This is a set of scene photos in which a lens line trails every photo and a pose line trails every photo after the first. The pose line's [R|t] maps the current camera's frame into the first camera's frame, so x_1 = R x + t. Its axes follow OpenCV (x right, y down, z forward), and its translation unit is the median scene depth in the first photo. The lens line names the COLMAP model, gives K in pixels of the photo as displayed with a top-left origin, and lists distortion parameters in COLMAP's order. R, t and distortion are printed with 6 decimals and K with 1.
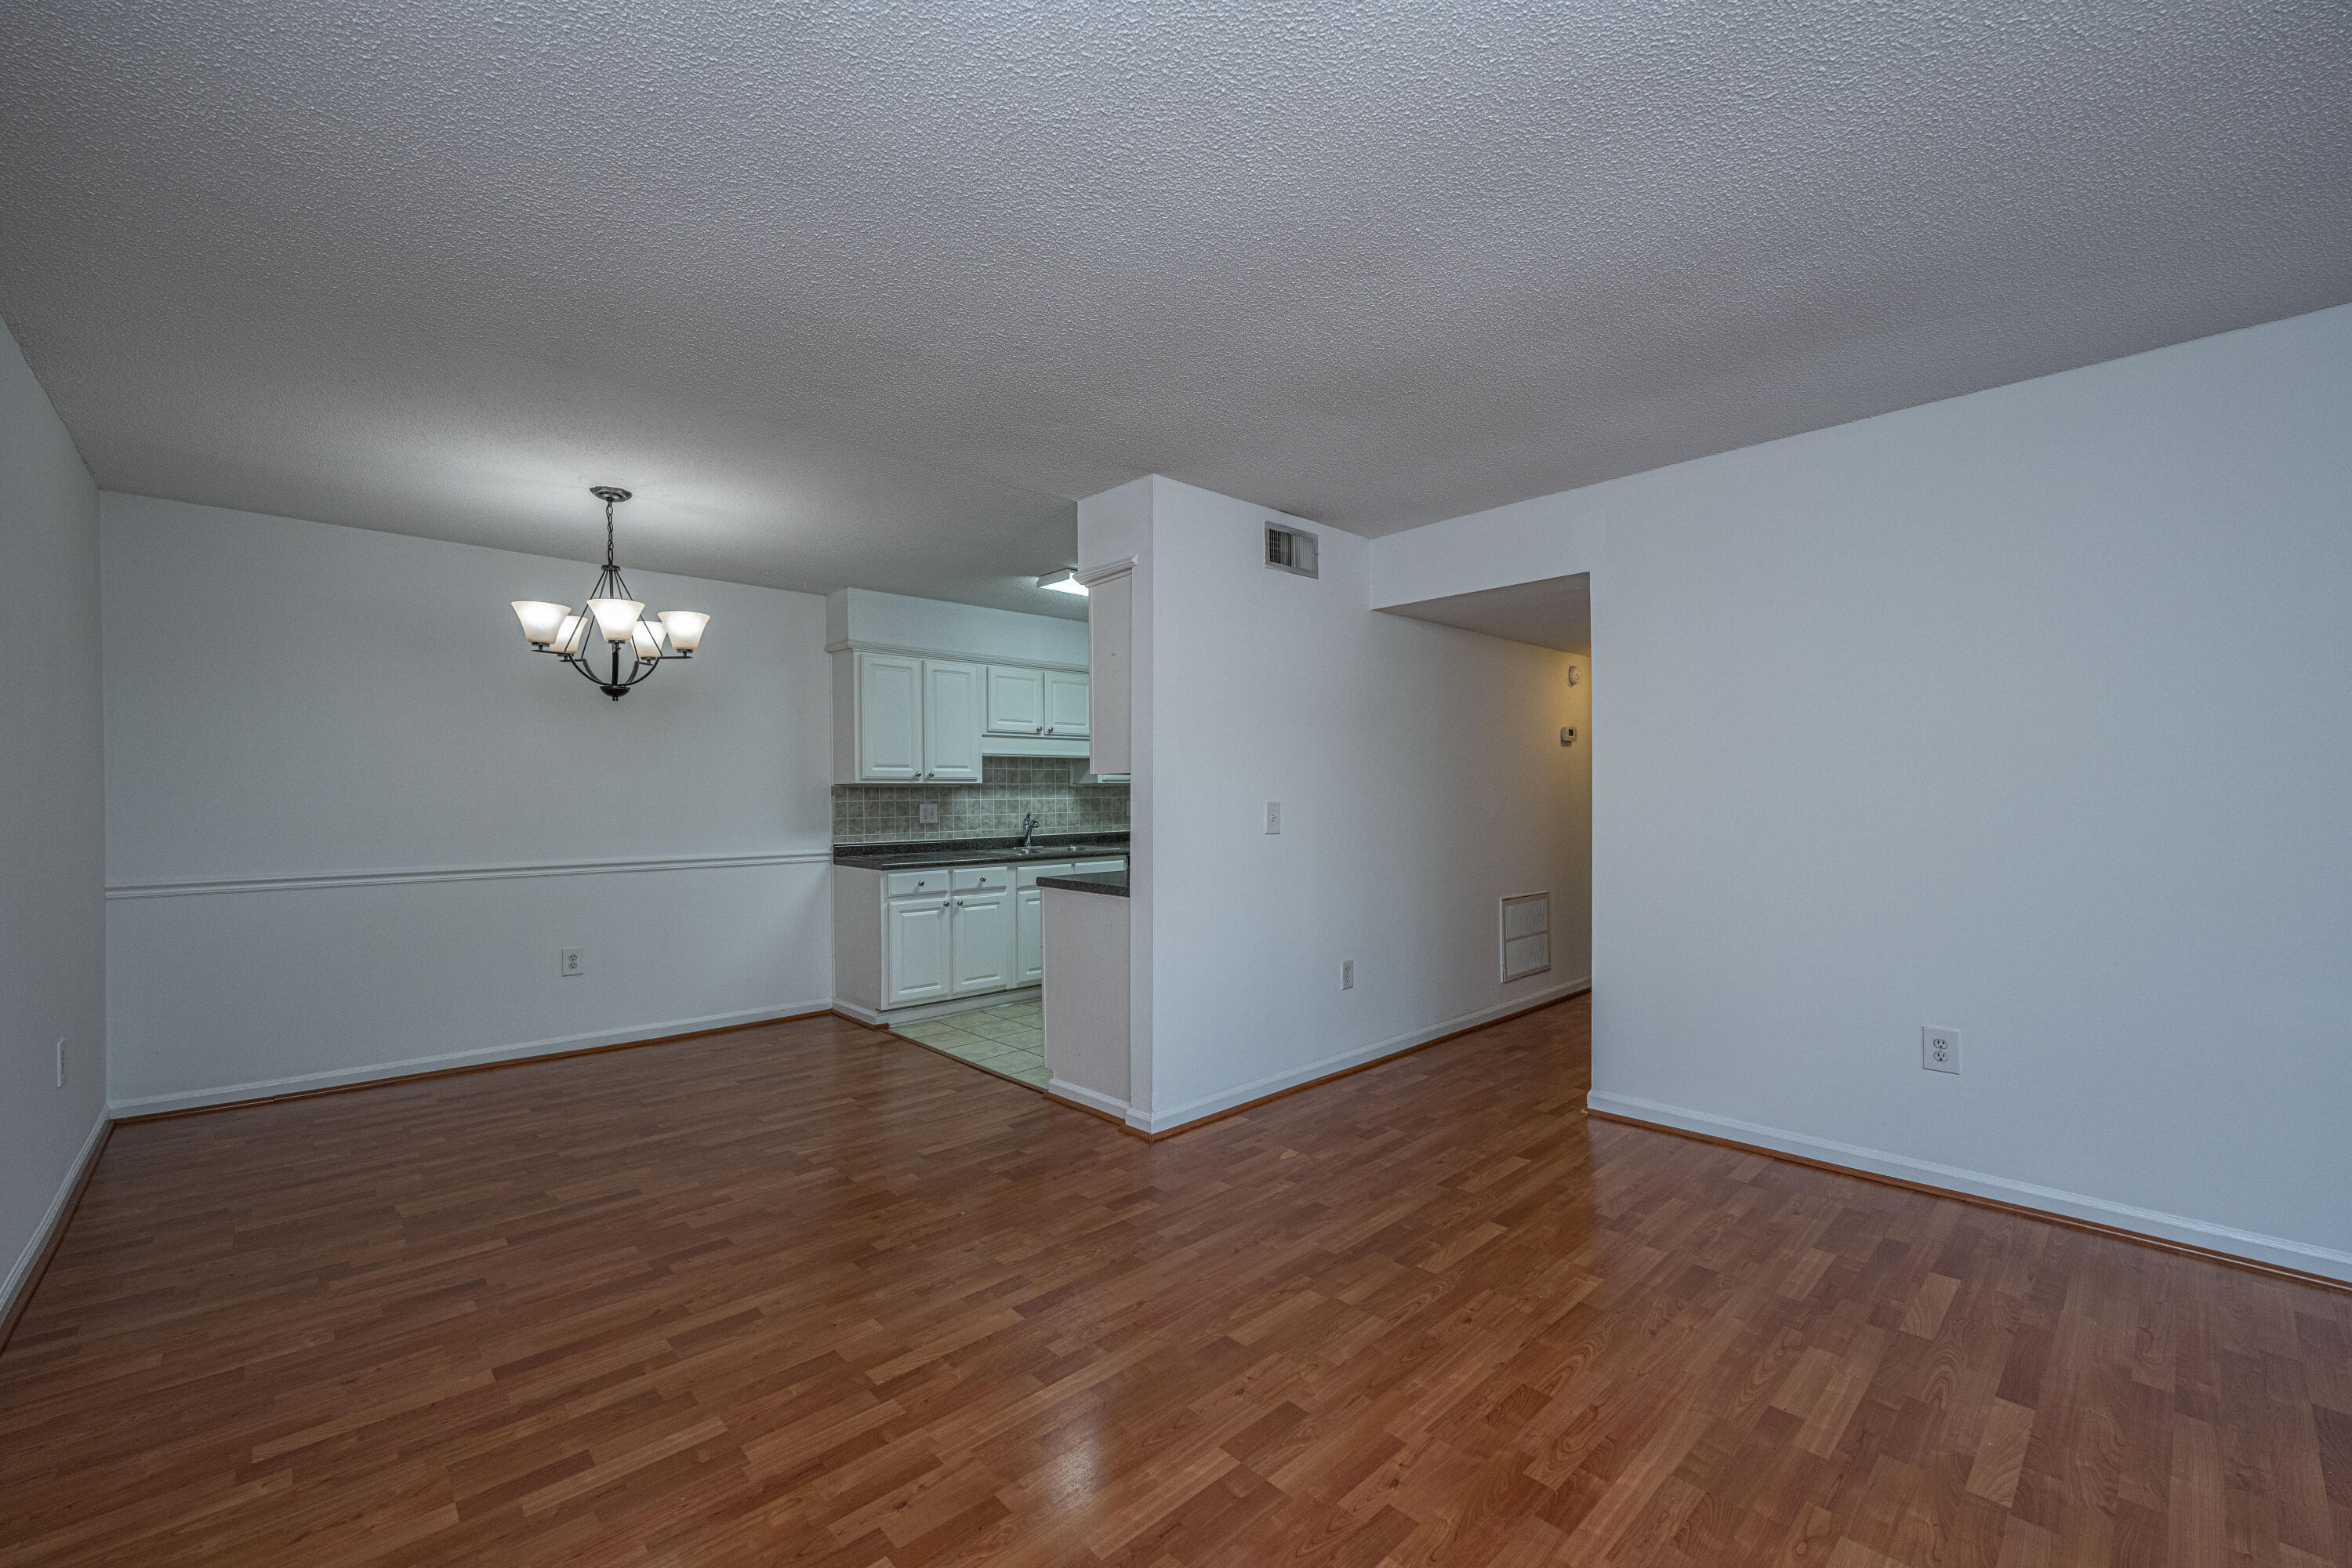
lens RADIAL K [[986.8, 0, 1171.1], [0, 986.8, 785.6], [0, 0, 1]] dist [-0.000764, -0.000290]
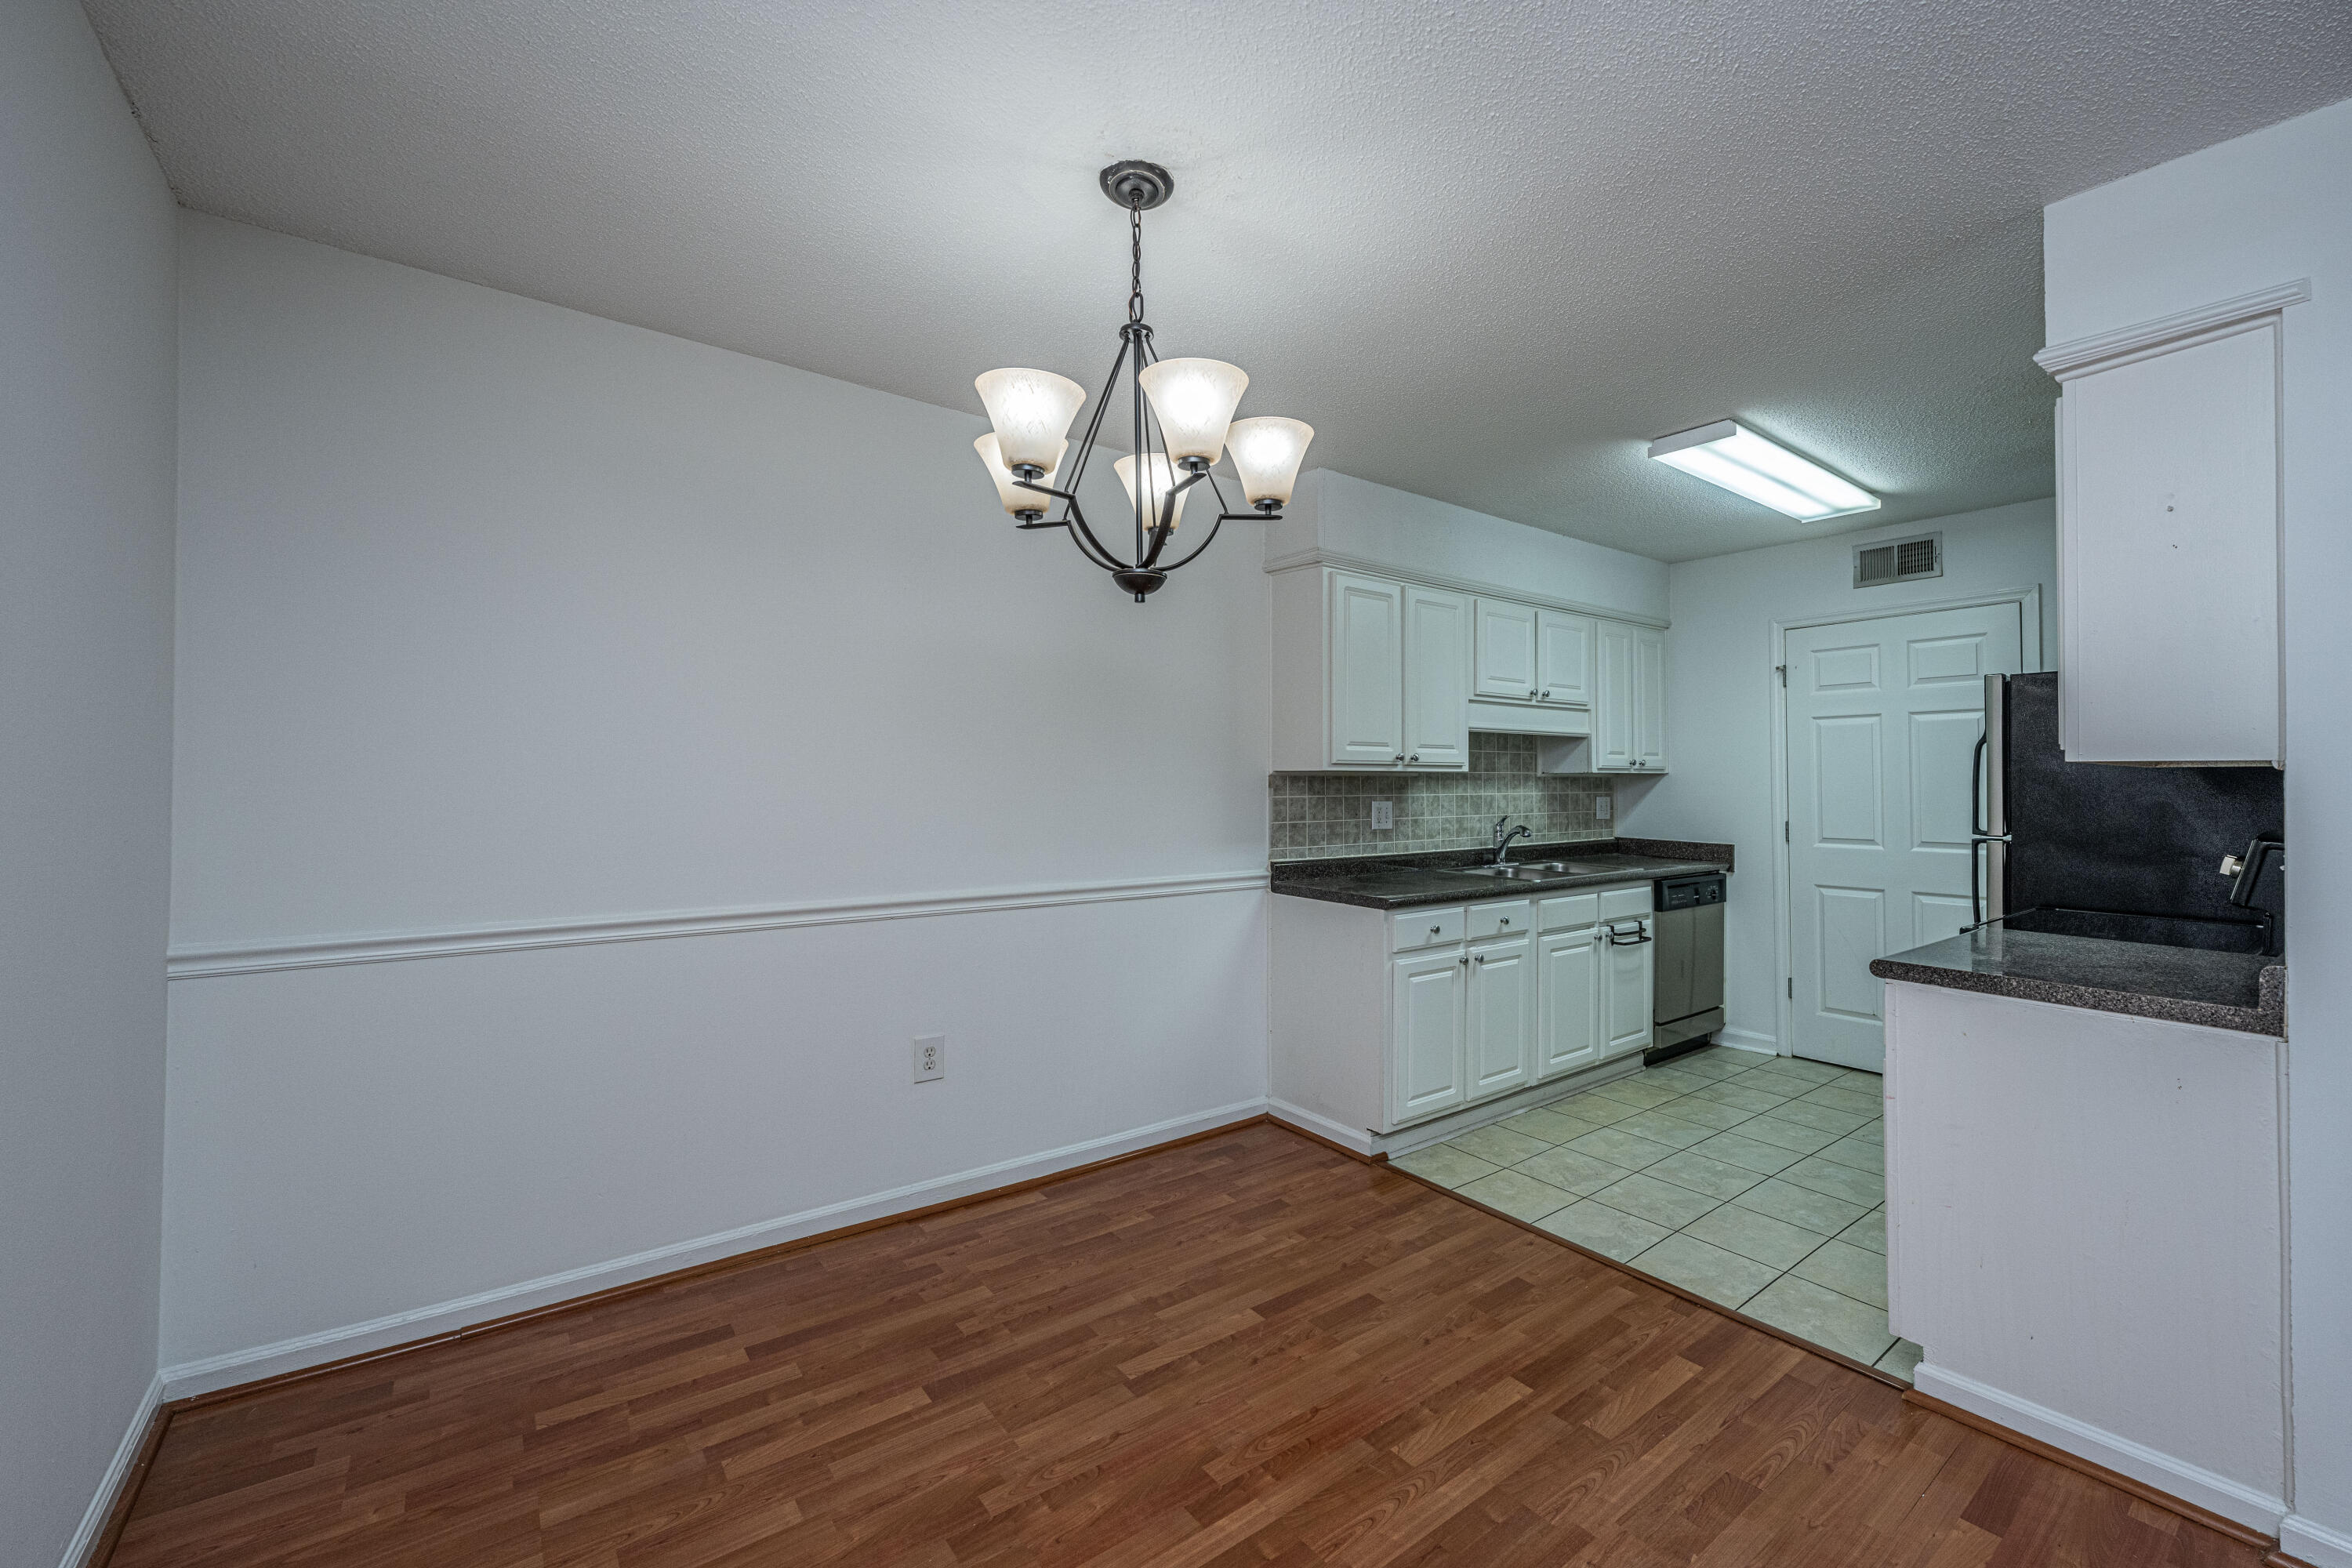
lens RADIAL K [[989.9, 0, 1256.4], [0, 989.9, 754.8], [0, 0, 1]] dist [-0.000945, 0.000139]
pose [[0.997991, 0.010071, -0.062542, -0.352062], [-0.011038, 0.999824, -0.015149, -0.002371], [0.062379, 0.015809, 0.997927, 0.380637]]
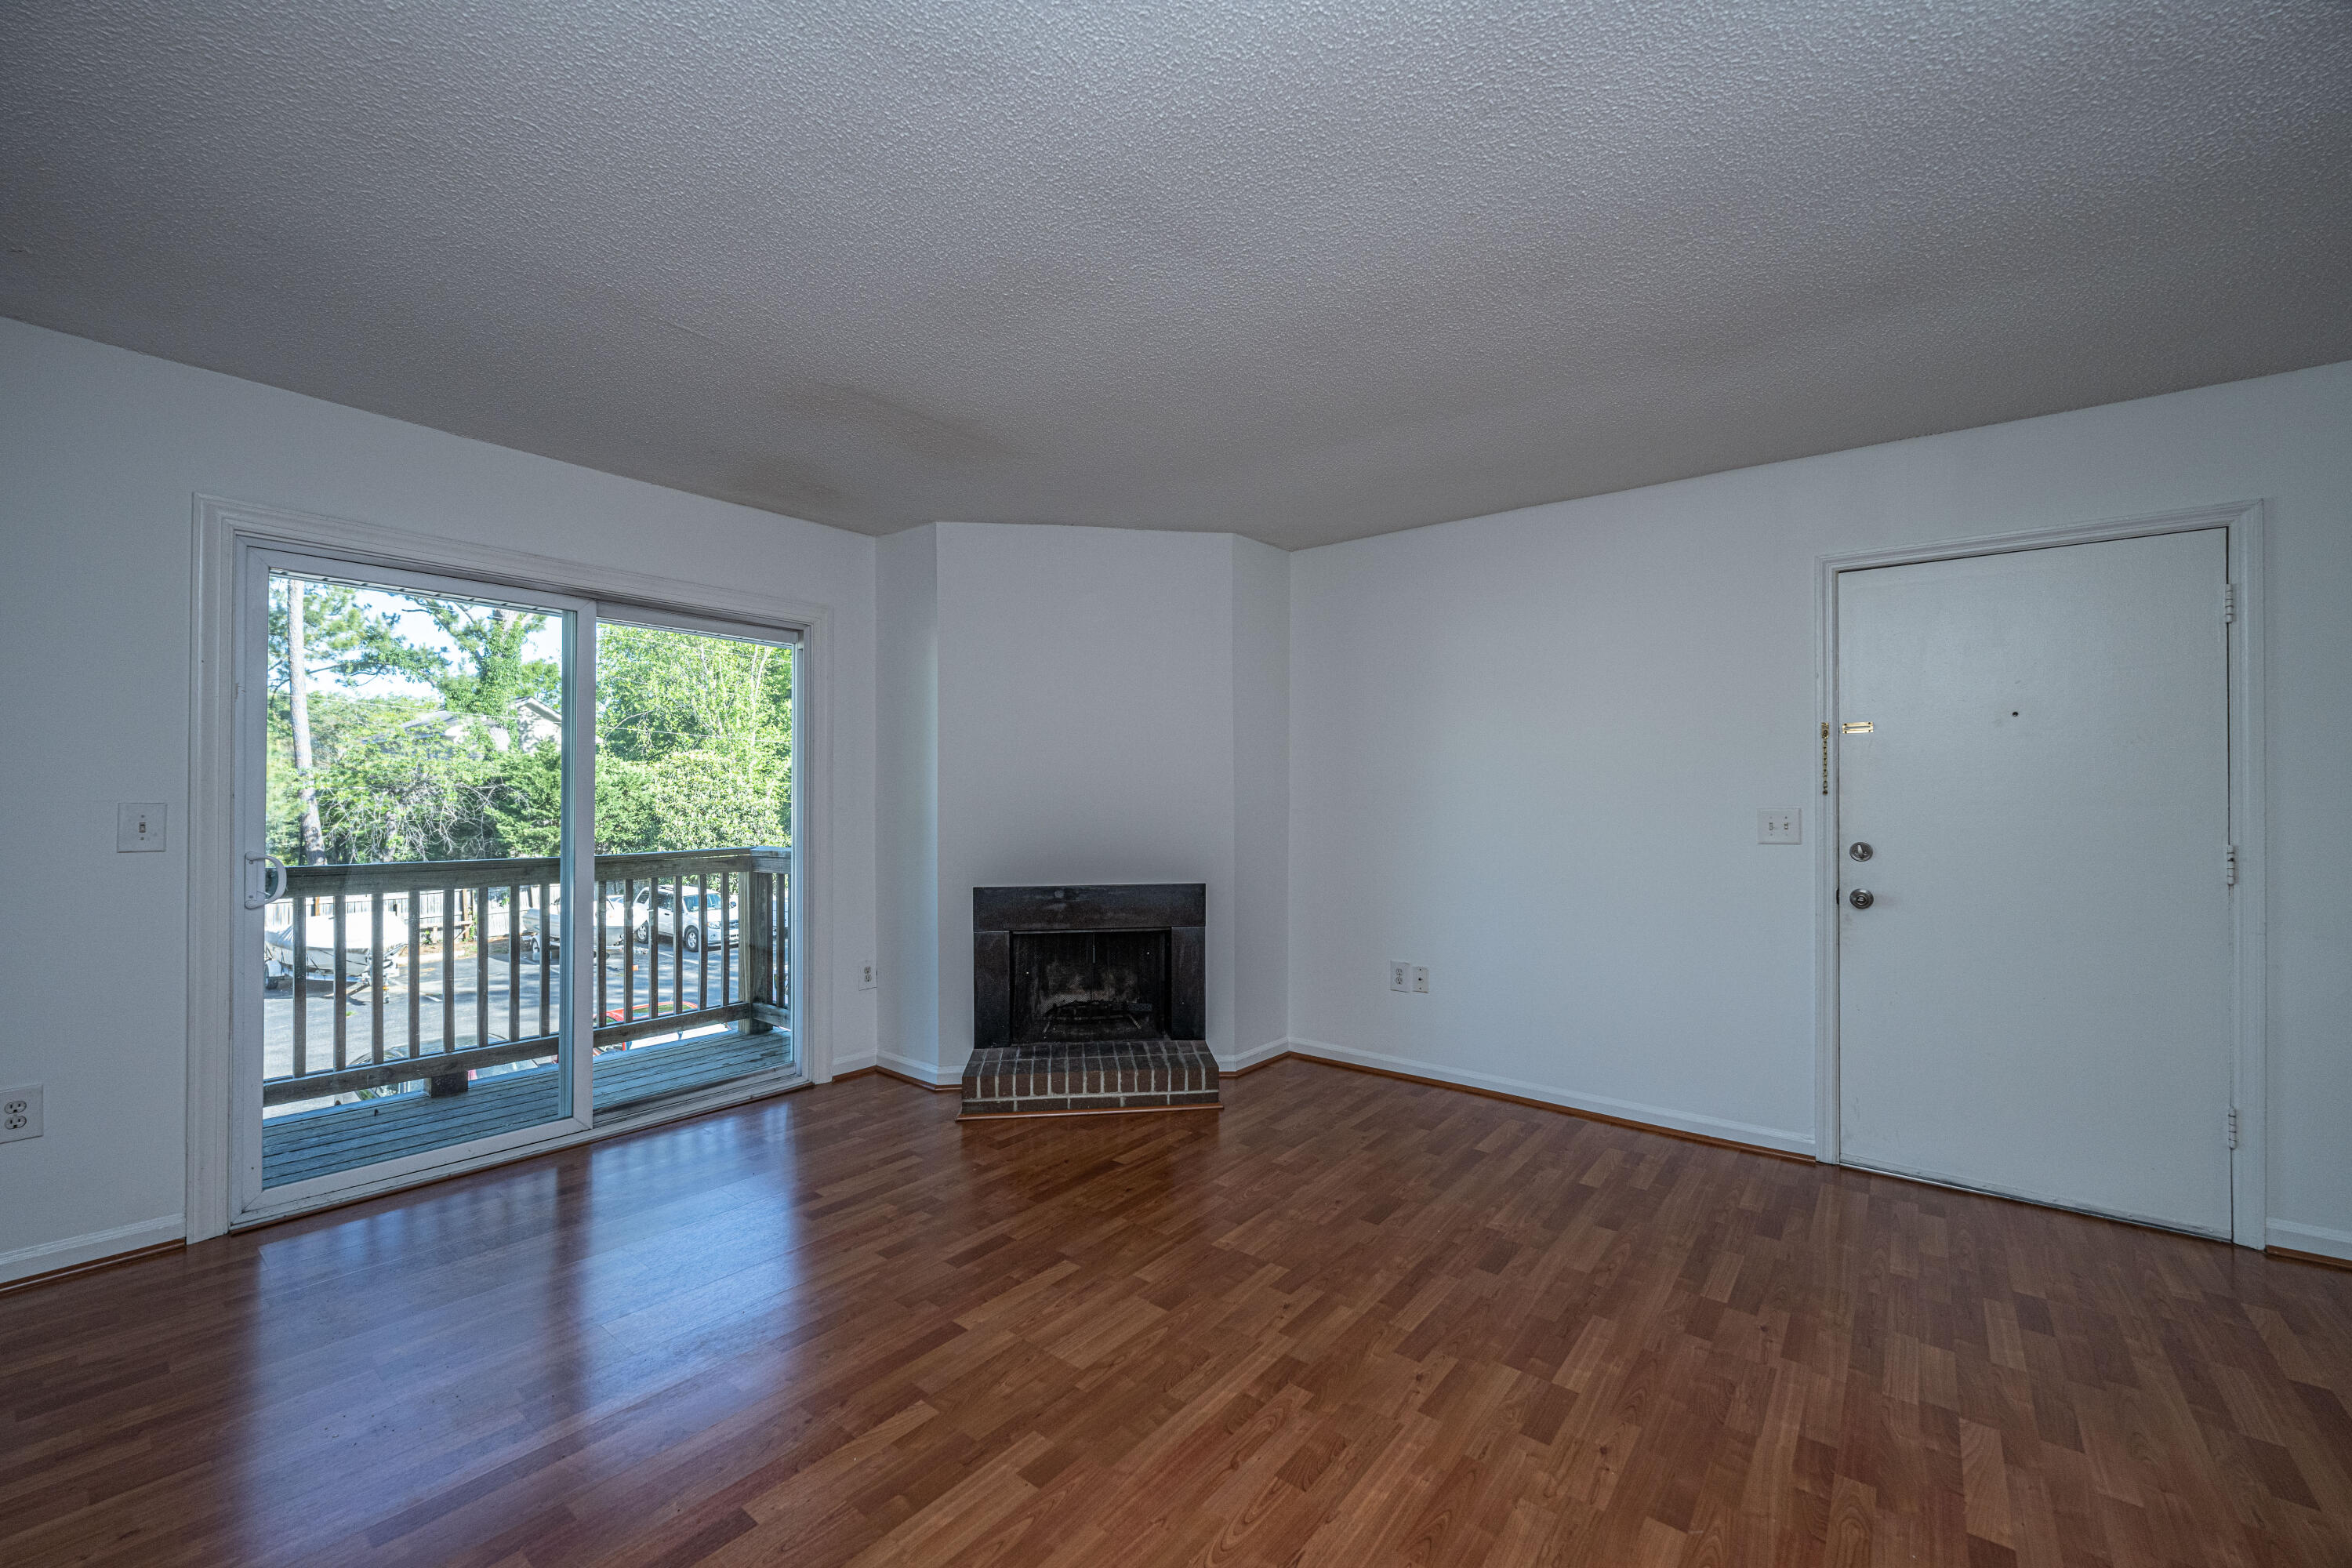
lens RADIAL K [[941.6, 0, 1201.5], [0, 941.6, 795.9], [0, 0, 1]] dist [-0.002327, 0.000200]
pose [[-0.986163, 0.002167, -0.165766, 0.242170], [0.003600, 0.999959, -0.008345, 0.004860], [0.165741, -0.008826, -0.986130, 0.750332]]
